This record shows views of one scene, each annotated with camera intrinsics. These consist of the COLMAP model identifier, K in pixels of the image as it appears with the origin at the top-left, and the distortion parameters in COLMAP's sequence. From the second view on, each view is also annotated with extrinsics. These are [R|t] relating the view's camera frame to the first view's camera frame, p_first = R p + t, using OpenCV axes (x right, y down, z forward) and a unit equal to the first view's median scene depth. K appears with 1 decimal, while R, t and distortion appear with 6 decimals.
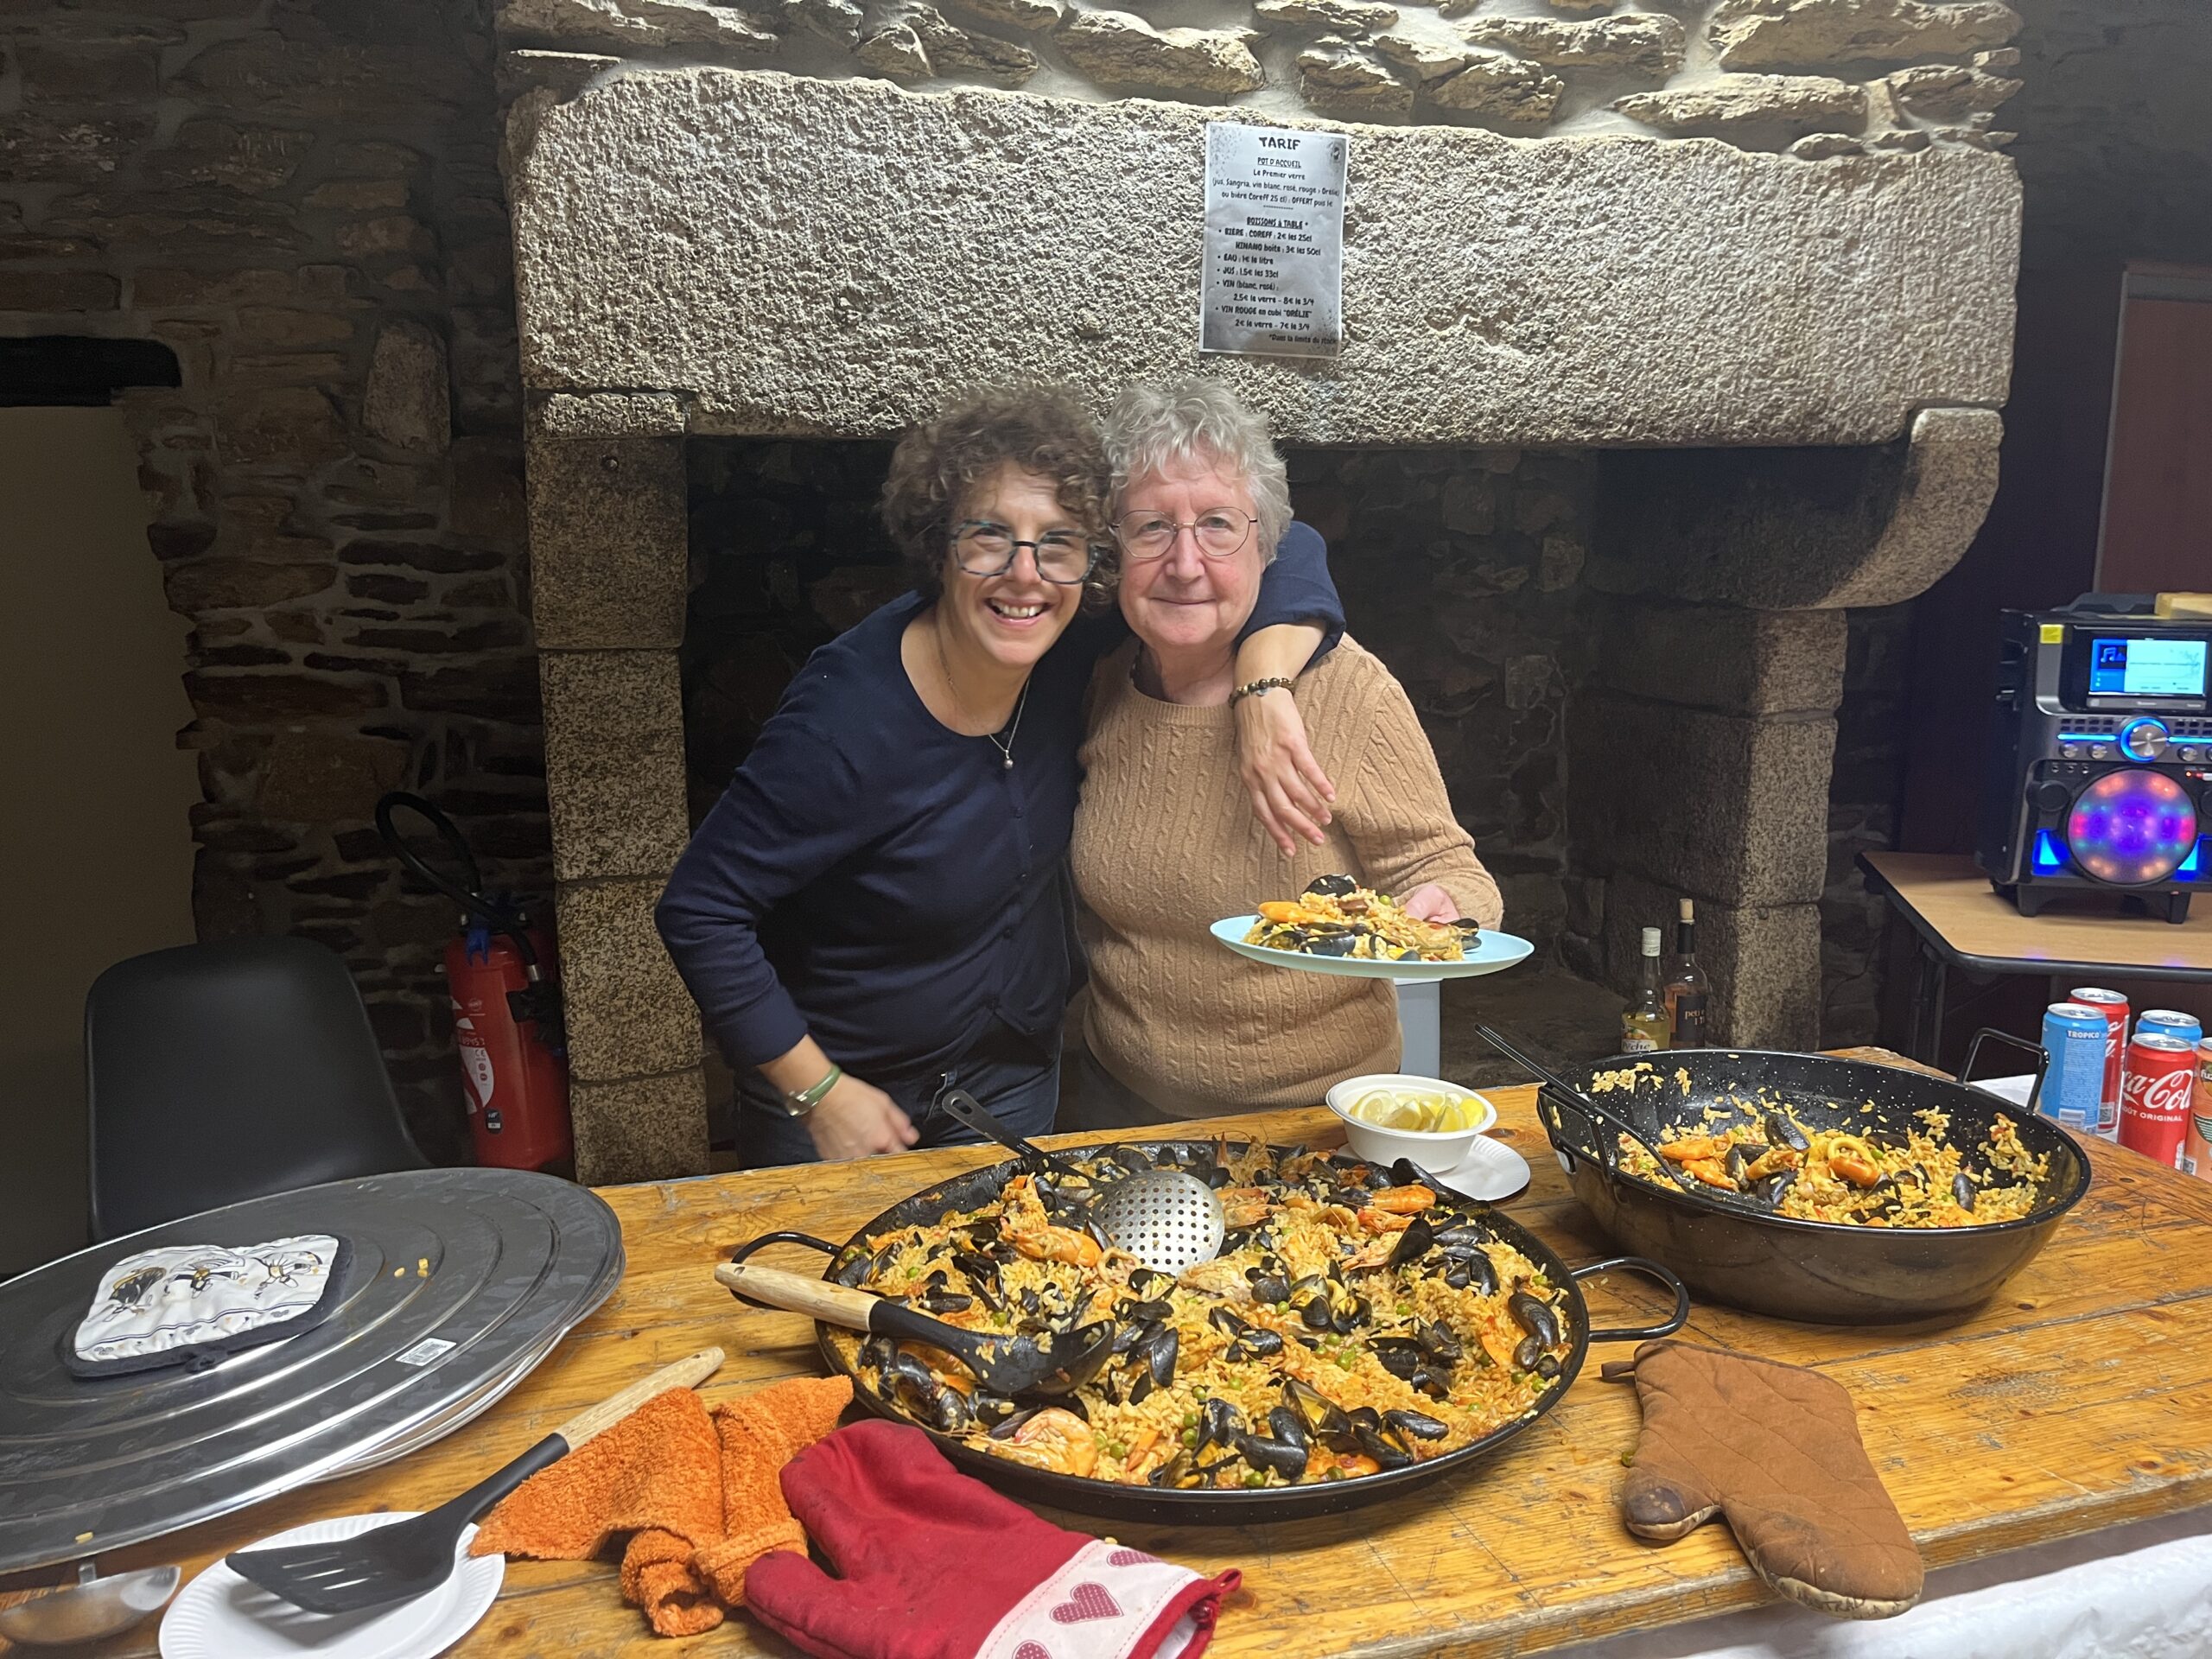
lens RADIAL K [[1676.9, 0, 1081.2], [0, 1676.9, 831.6], [0, 0, 1]] dist [0.073372, -0.096036]
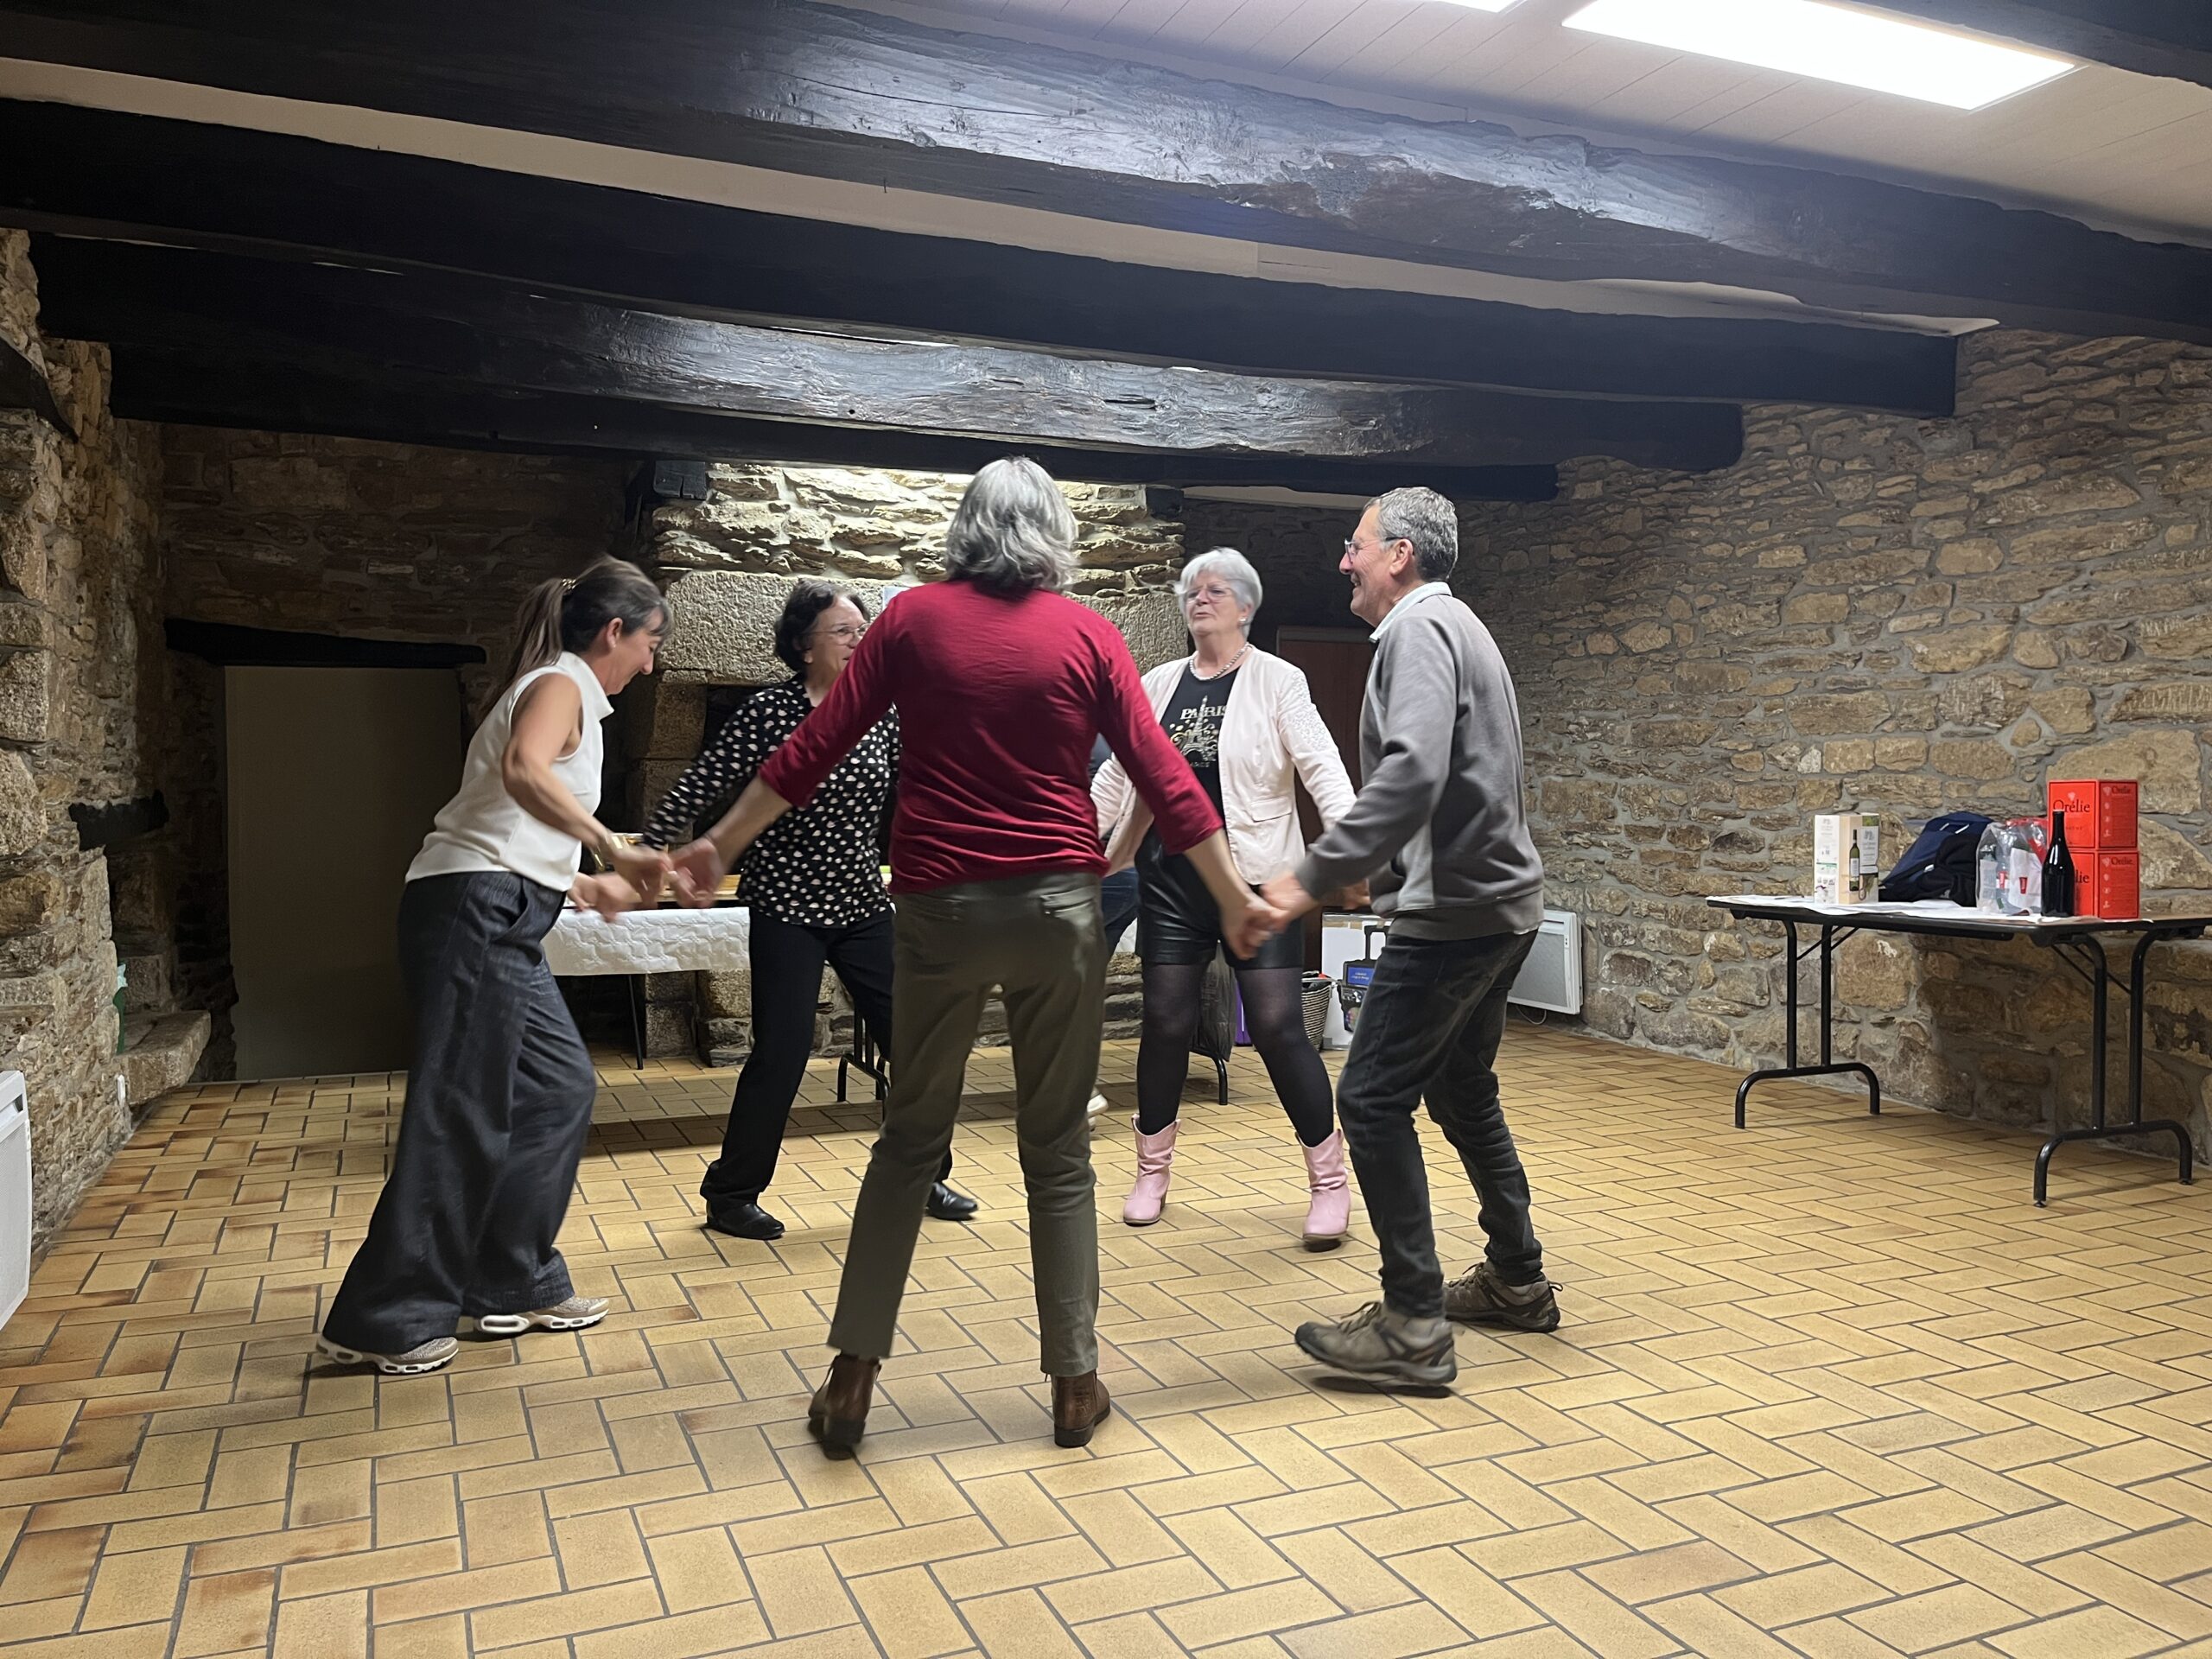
lens RADIAL K [[1676.9, 0, 1097.3], [0, 1676.9, 842.5], [0, 0, 1]] dist [0.073372, -0.096036]
pose [[0.994070, 0.005612, 0.108597, 0.113056], [0.010247, 0.989389, -0.144927, 0.407717], [-0.108258, 0.145180, 0.983465, -1.662265]]
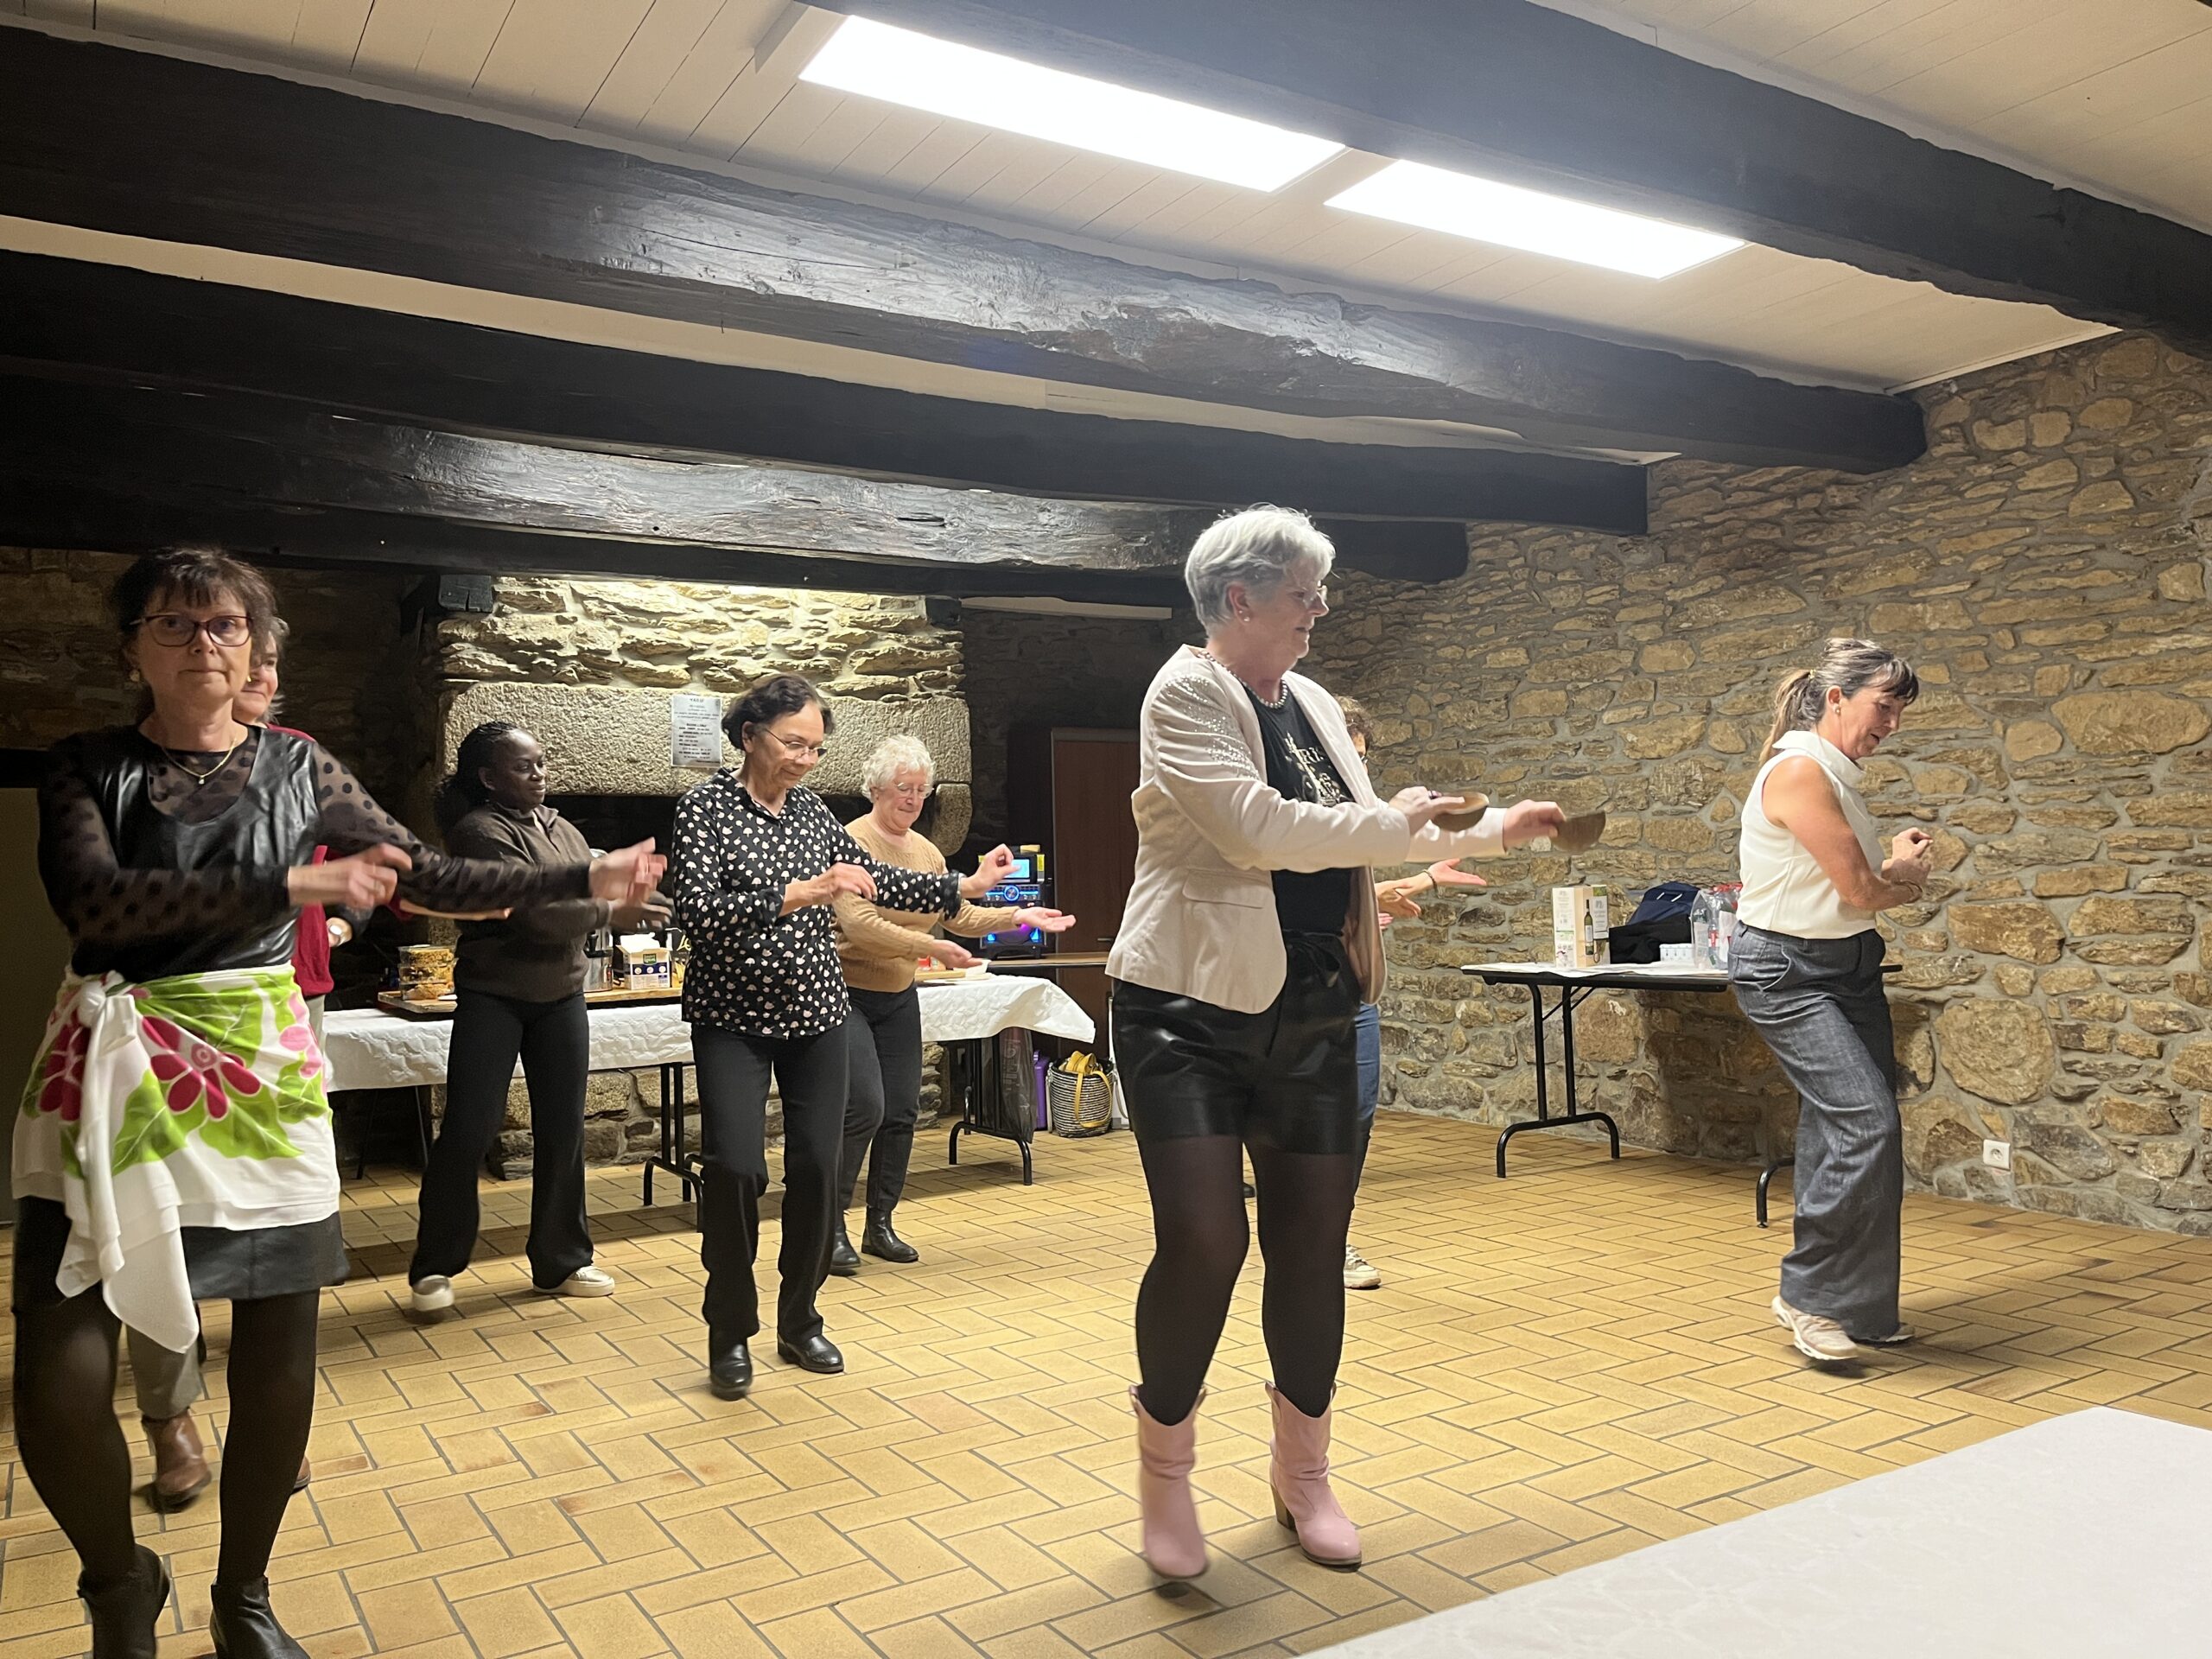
lens RADIAL K [[1676.9, 0, 1091.0], [0, 1676.9, 847.8], [0, 0, 1]] dist [0.073372, -0.096036]
pose [[0.966632, -0.016006, 0.255668, 0.019954], [0.068097, 0.978192, -0.196223, 0.436992], [-0.246952, 0.207085, 0.946642, -1.751901]]
